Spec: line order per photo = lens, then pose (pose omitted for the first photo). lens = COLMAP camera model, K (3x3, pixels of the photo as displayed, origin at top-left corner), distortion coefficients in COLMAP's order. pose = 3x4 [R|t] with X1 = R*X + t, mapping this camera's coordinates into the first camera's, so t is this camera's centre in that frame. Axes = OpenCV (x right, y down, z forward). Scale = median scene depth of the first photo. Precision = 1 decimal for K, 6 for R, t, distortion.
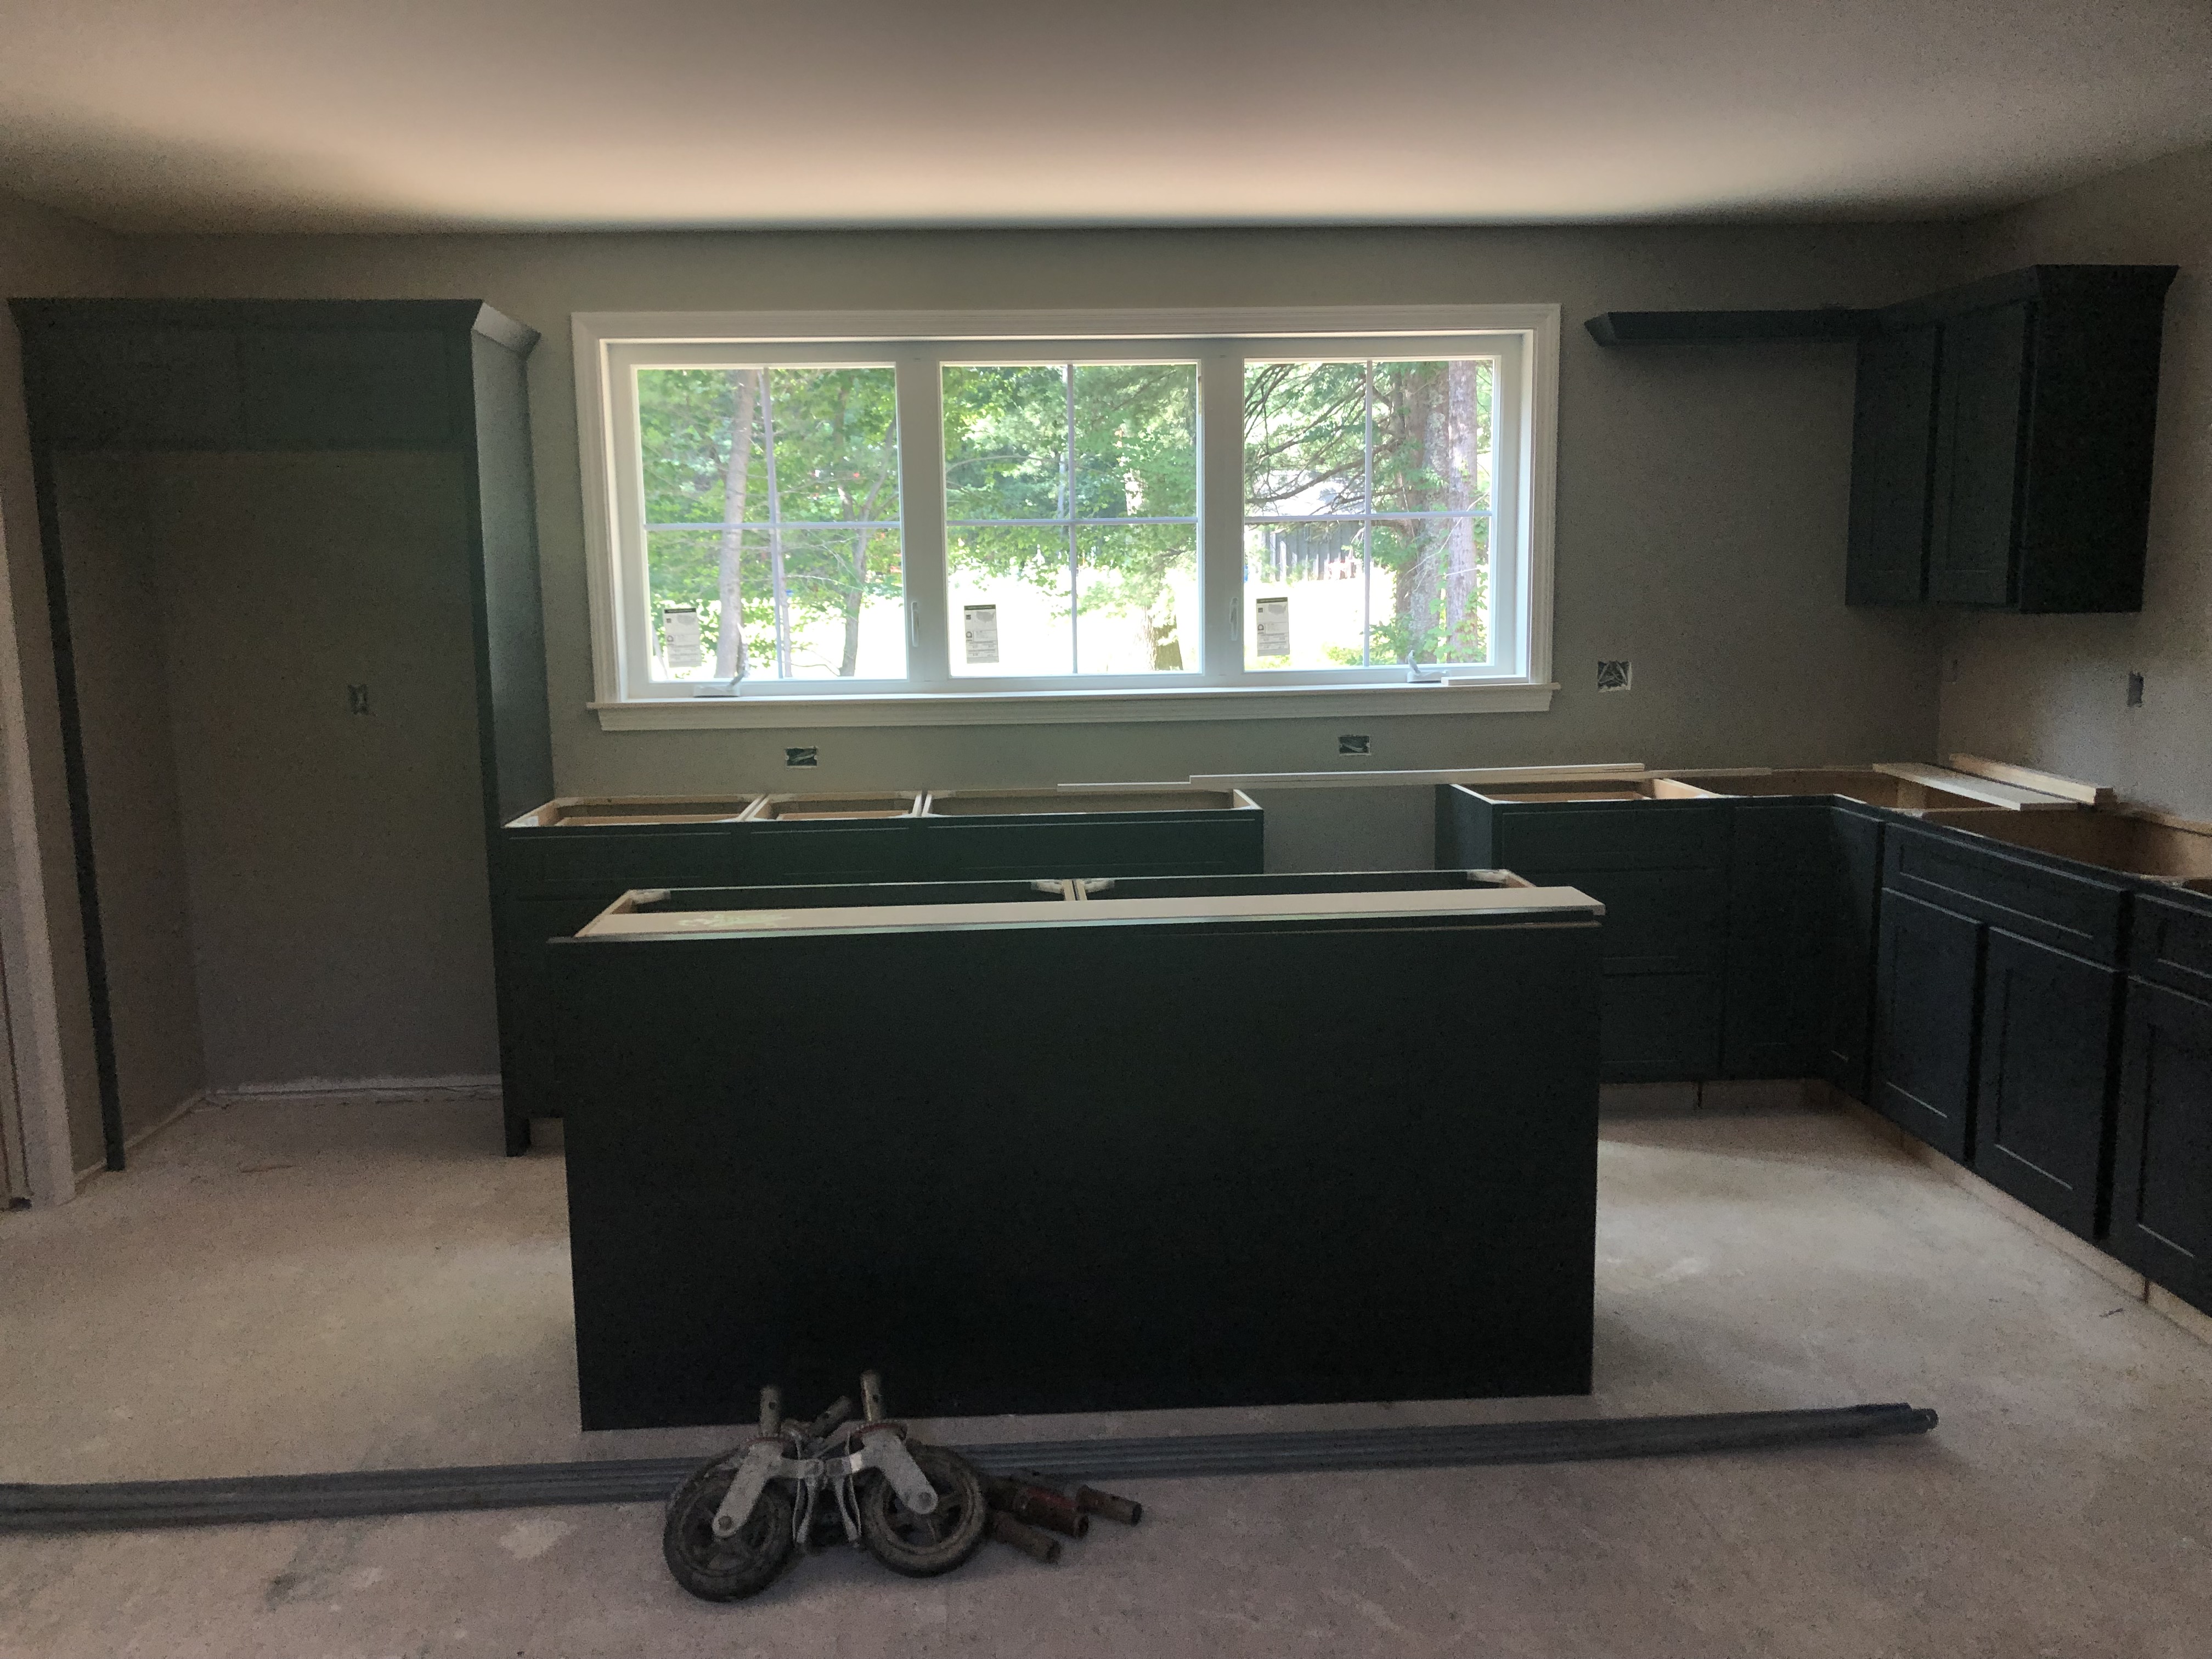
lens RADIAL K [[1781.5, 0, 1097.6], [0, 1781.5, 848.4], [0, 0, 1]] dist [0.039971, -0.070689]
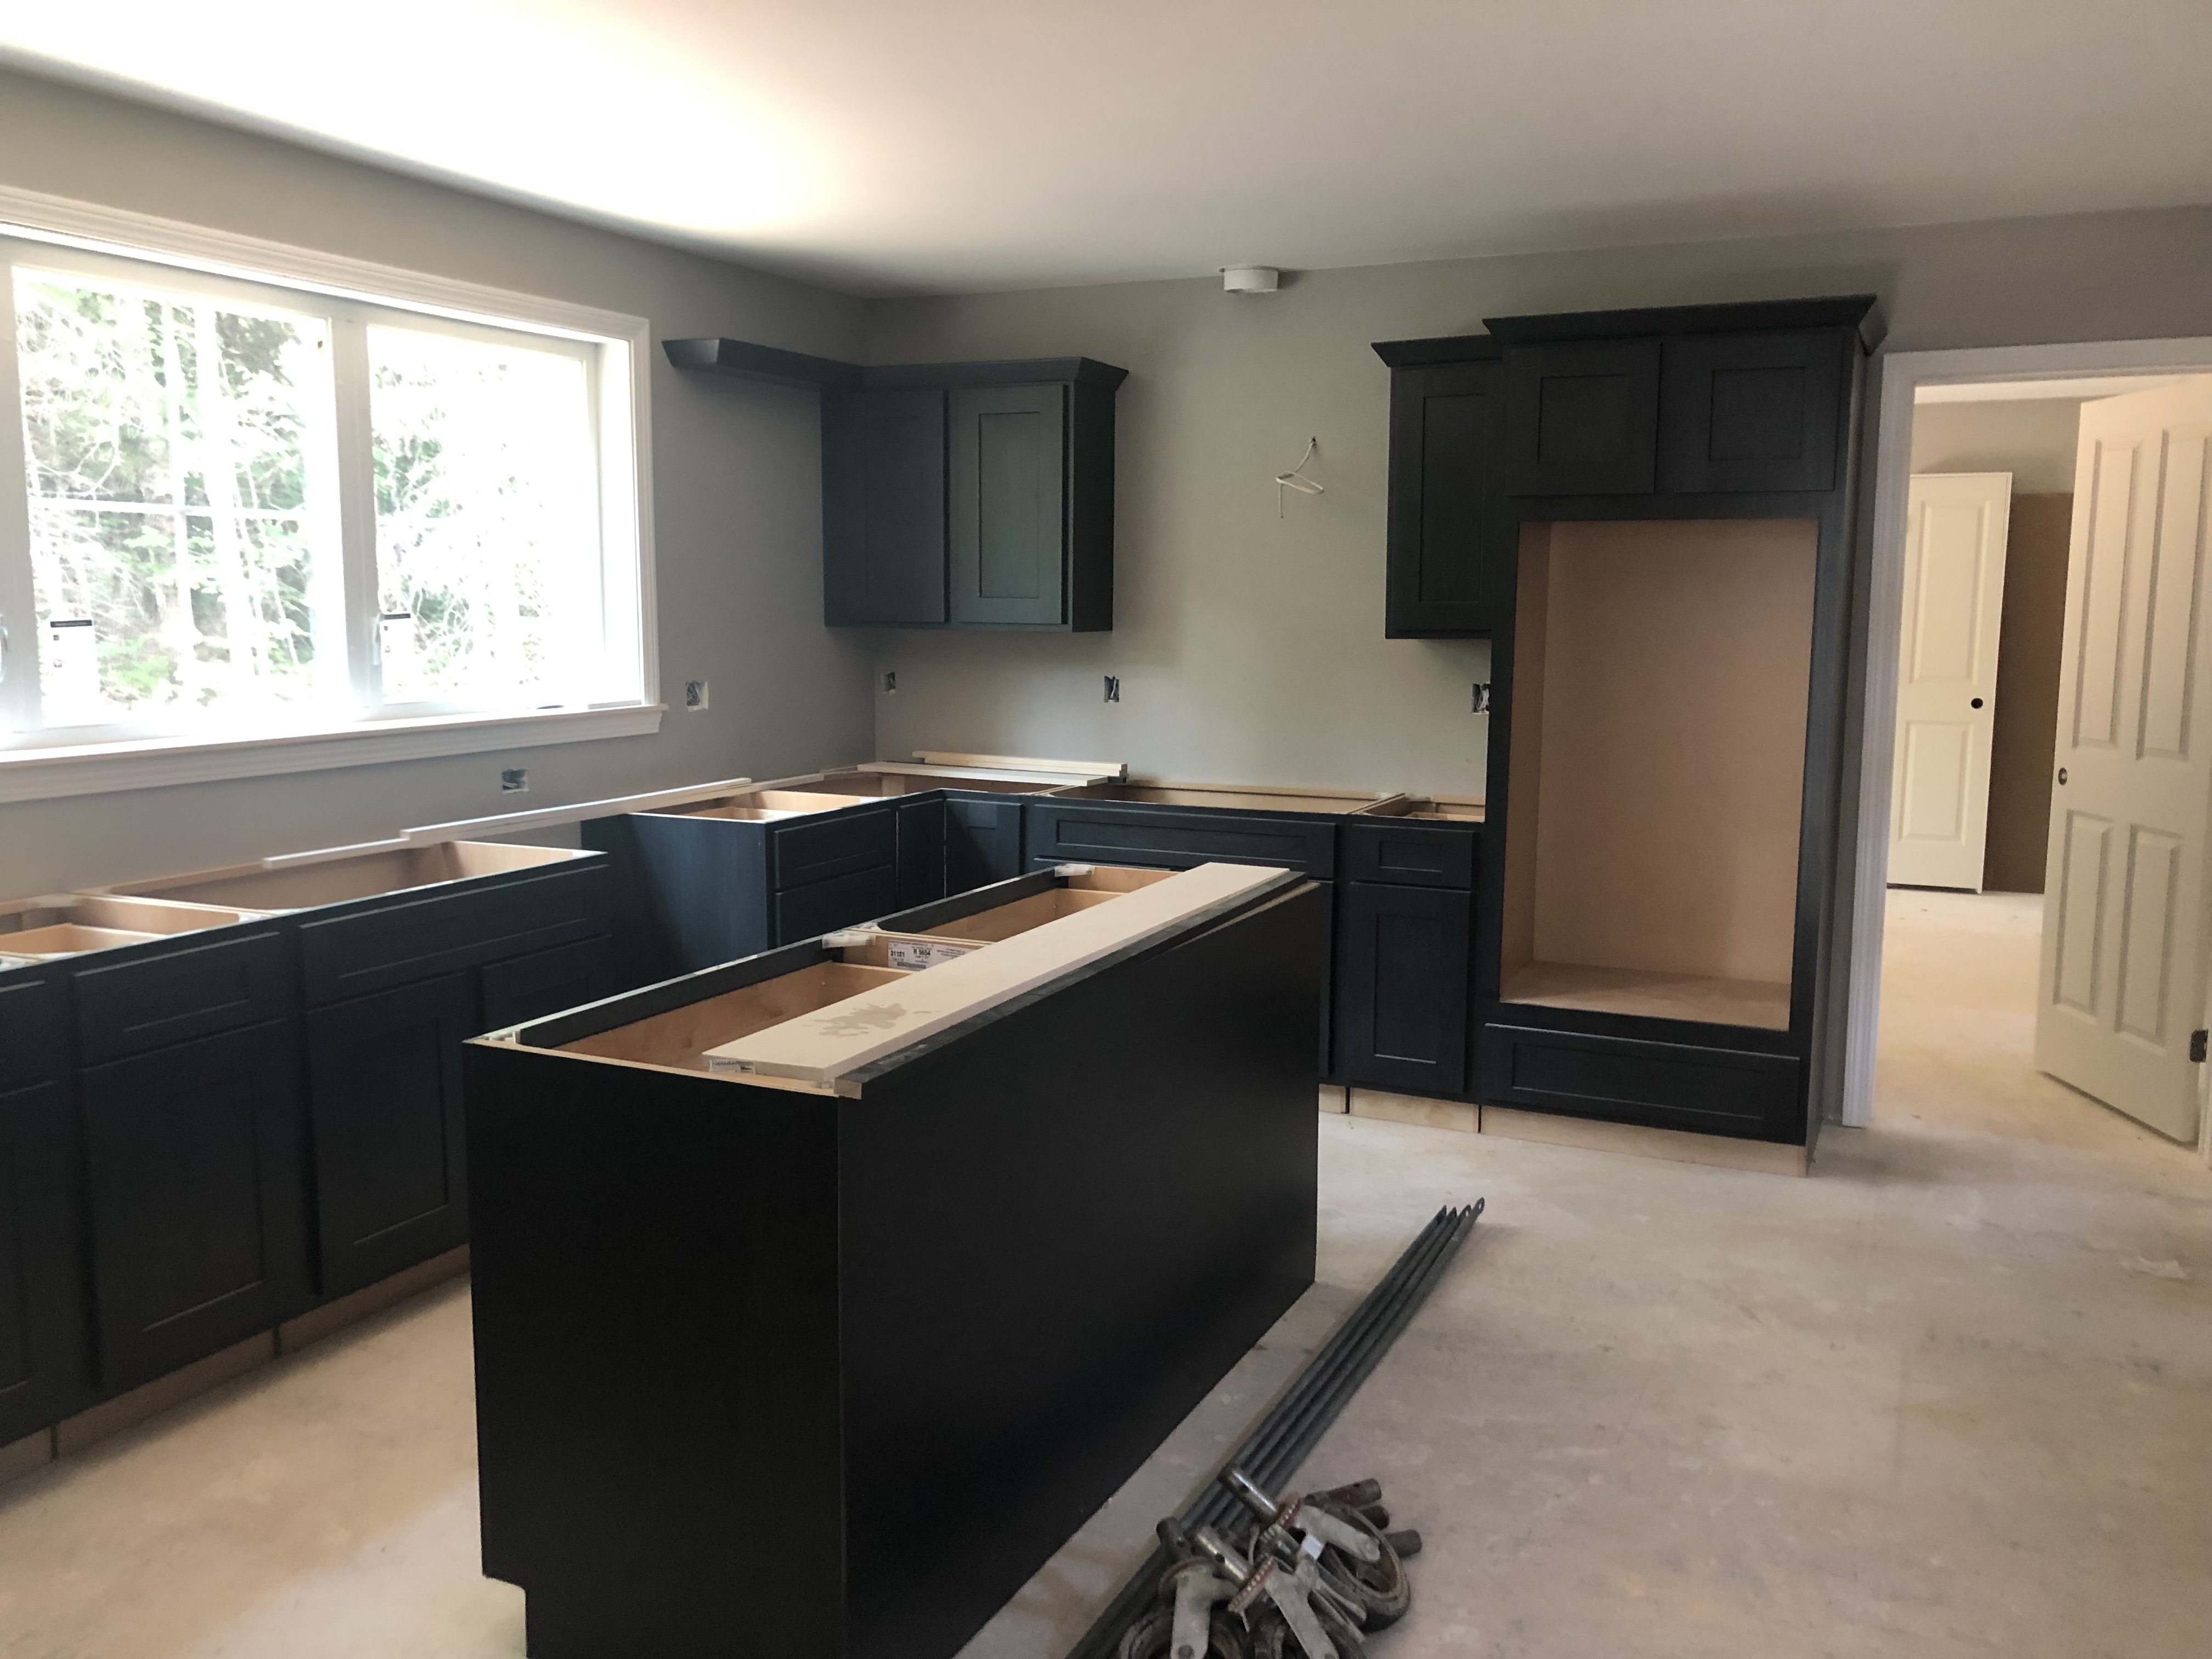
lens RADIAL K [[1781.5, 0, 1096.4], [0, 1781.5, 815.4], [0, 0, 1]] dist [0.039971, -0.070689]
pose [[0.483720, -0.089996, 0.870584, -0.573848], [0.120256, 0.992099, 0.035740, -0.044478], [-0.866922, 0.087405, 0.490721, 0.372229]]
